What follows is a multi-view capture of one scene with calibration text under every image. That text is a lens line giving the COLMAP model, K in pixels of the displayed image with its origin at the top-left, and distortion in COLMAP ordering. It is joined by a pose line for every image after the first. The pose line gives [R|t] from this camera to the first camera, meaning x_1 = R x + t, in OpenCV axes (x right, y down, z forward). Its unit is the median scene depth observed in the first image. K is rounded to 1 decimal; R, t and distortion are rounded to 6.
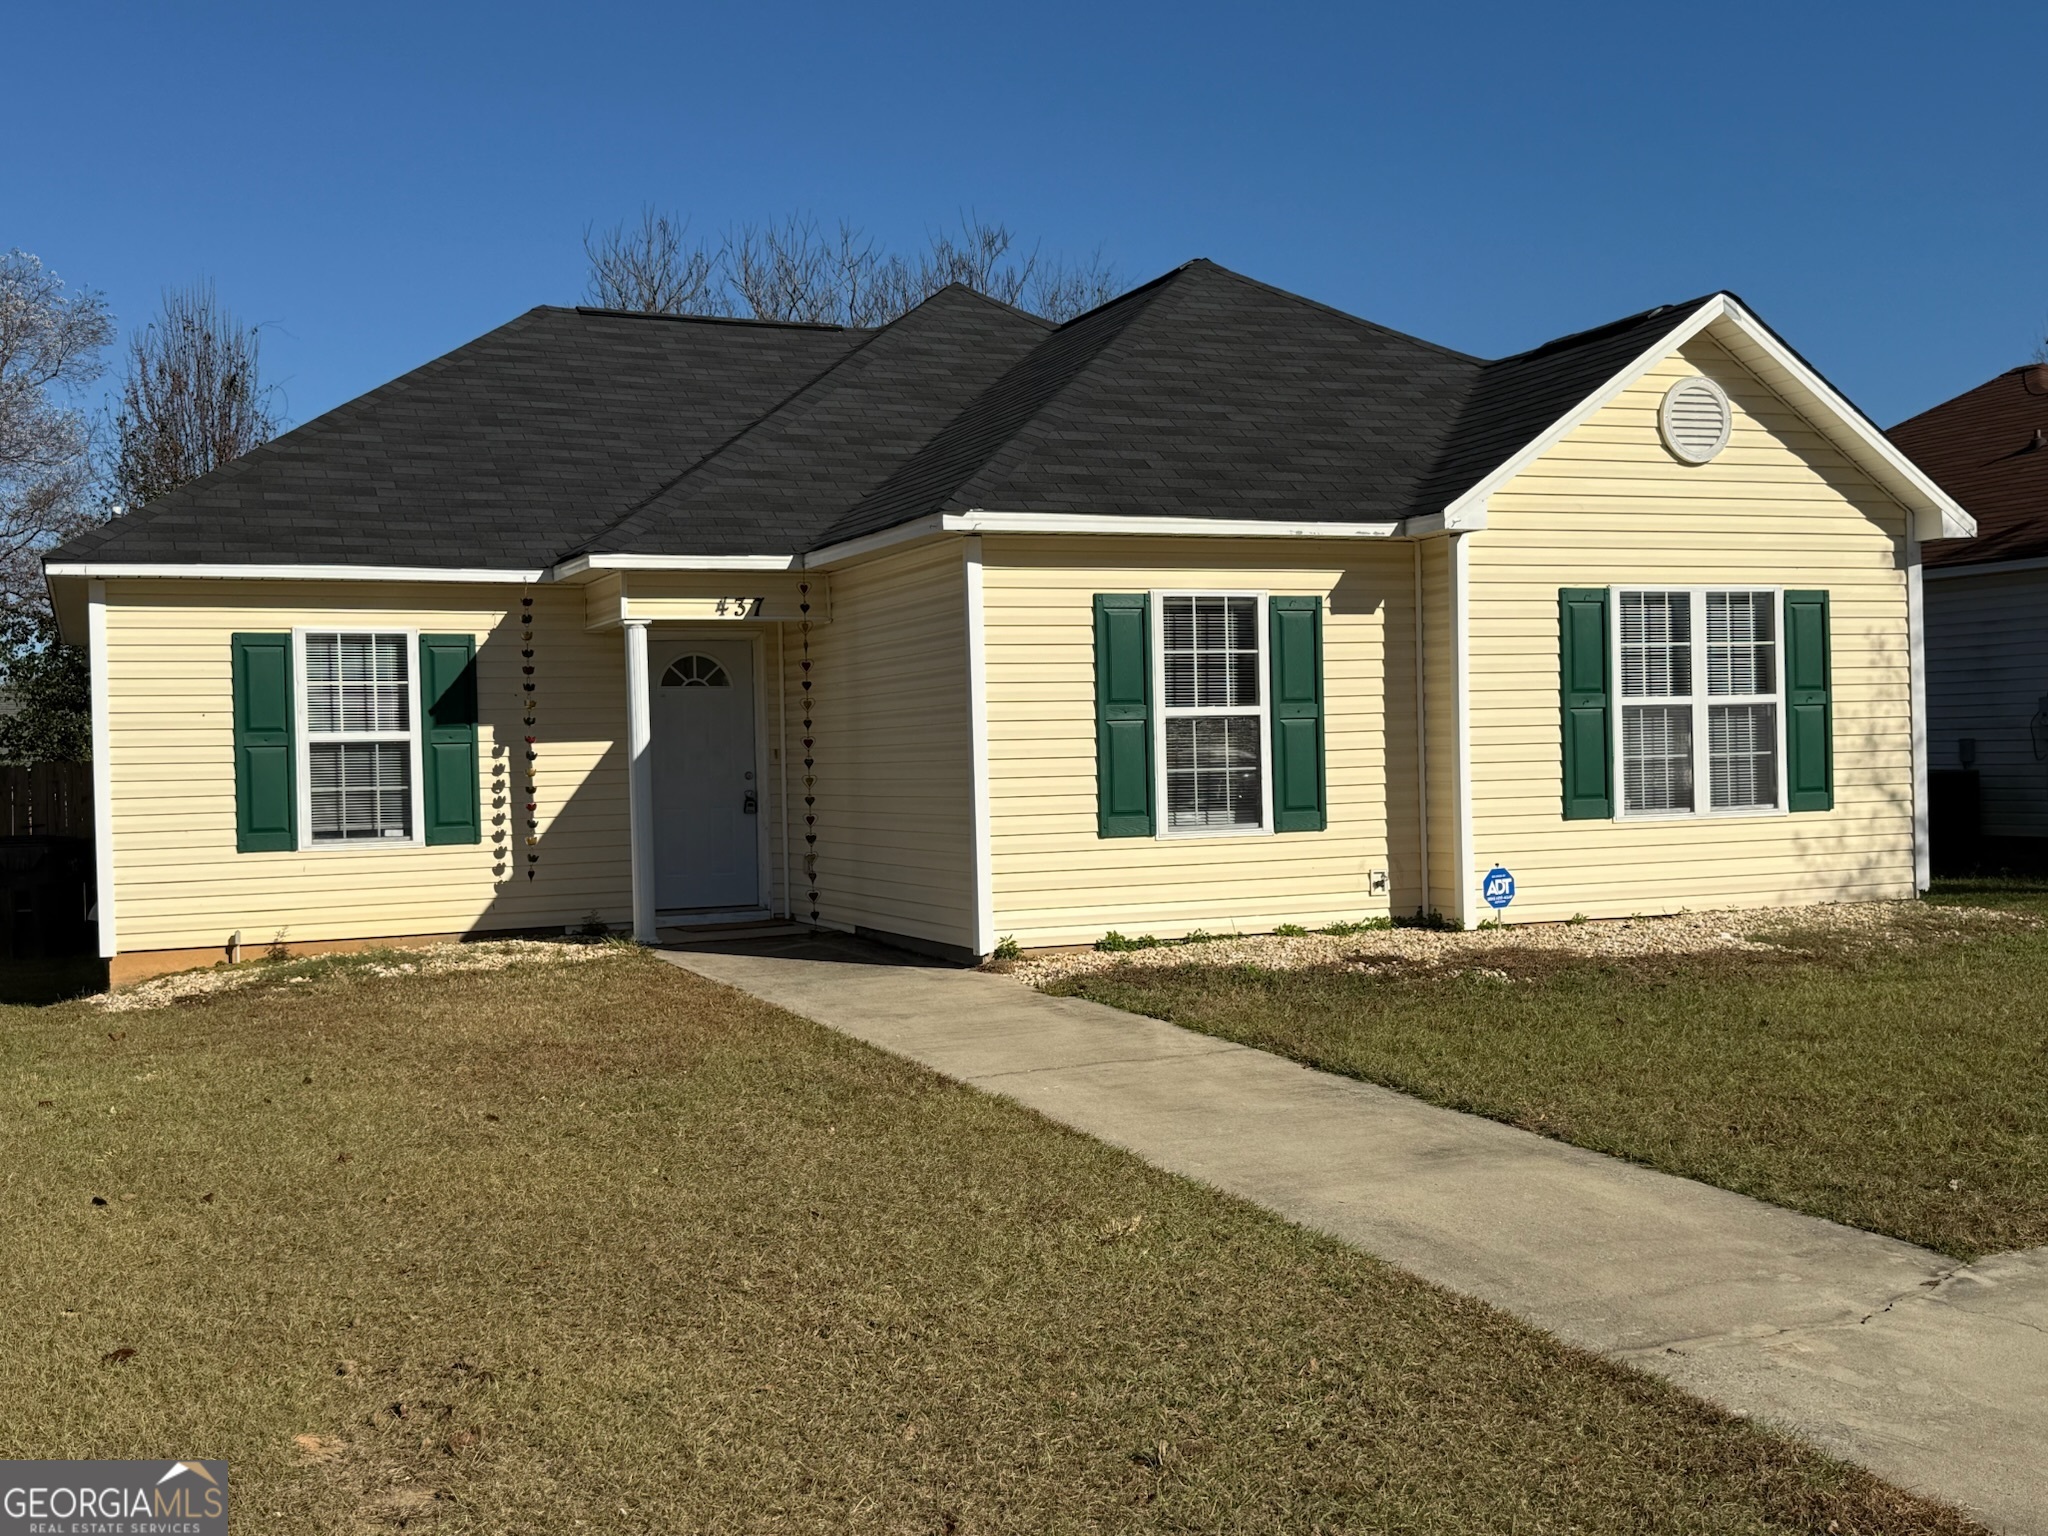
lens RADIAL K [[2182.2, 0, 1024.0], [0, 2182.2, 768.0], [0, 0, 1]] dist [0.007375, -0.025134]
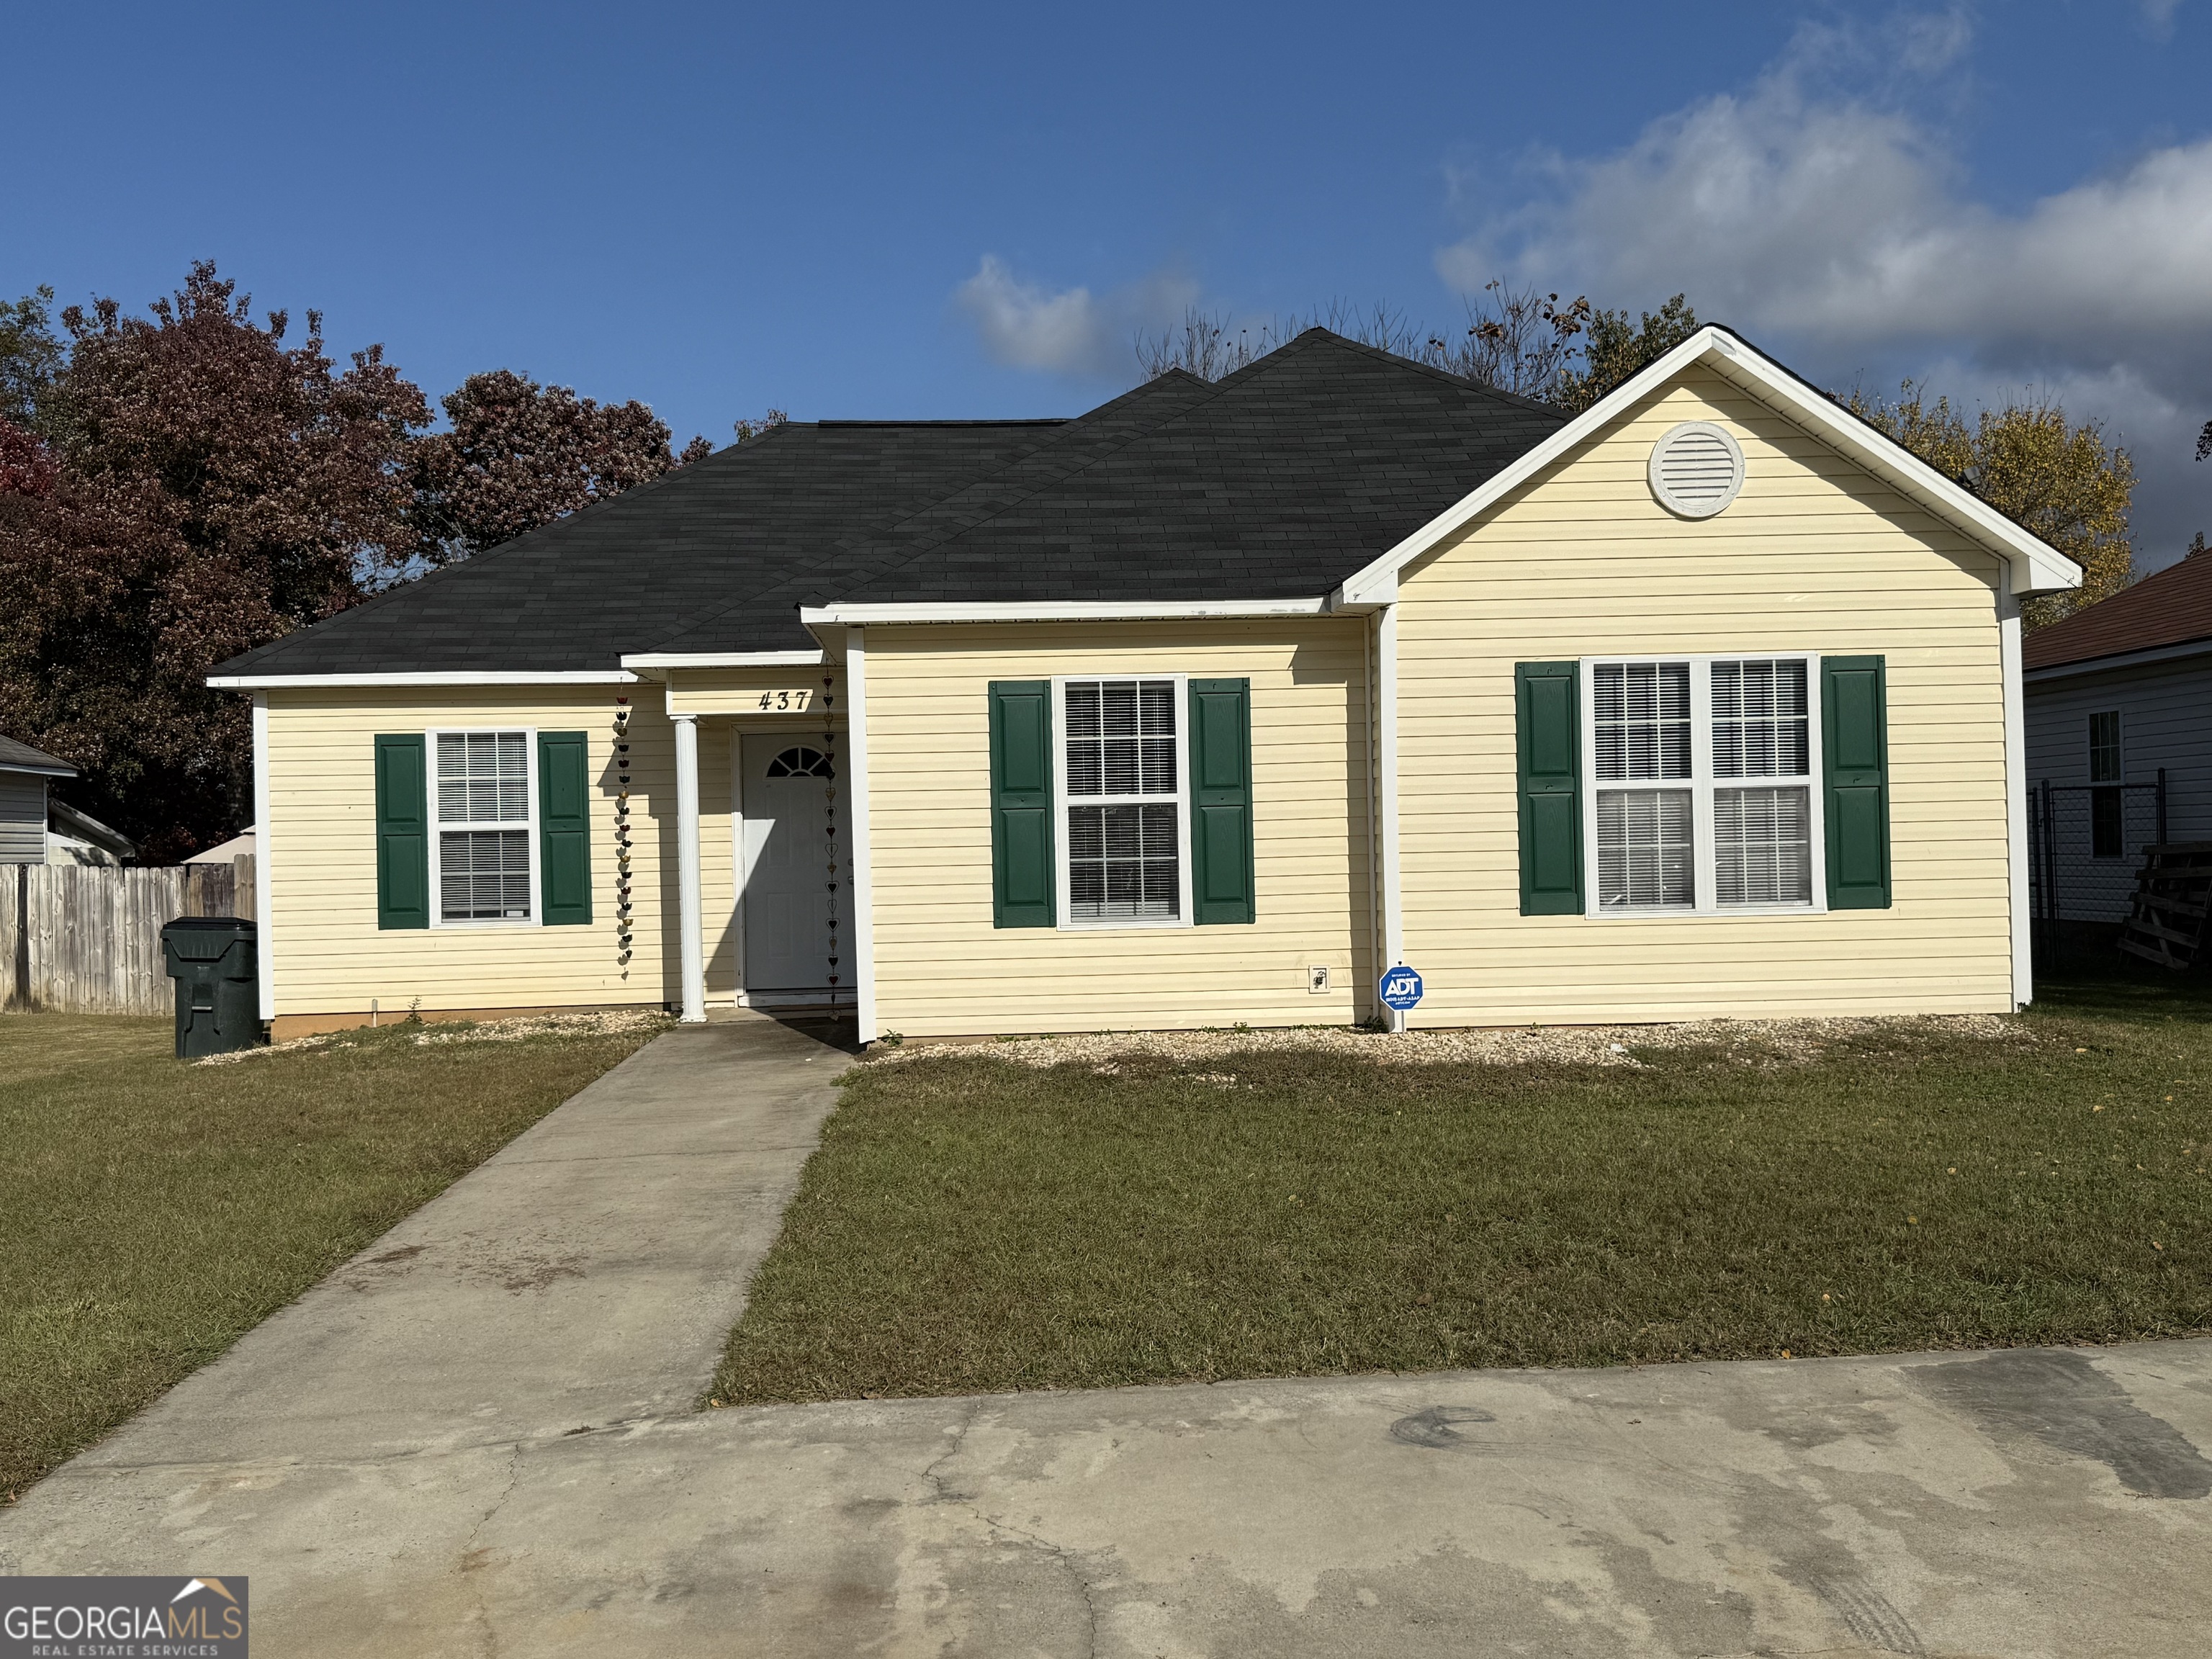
lens RADIAL K [[2131.4, 0, 1067.8], [0, 2131.4, 836.3], [0, 0, 1]] dist [-0.002030, -0.014186]
pose [[0.938701, -0.000077, -0.344731, 0.369013], [-0.002275, 0.999977, -0.006417, -0.003044], [0.344724, 0.006808, 0.938679, 0.094545]]
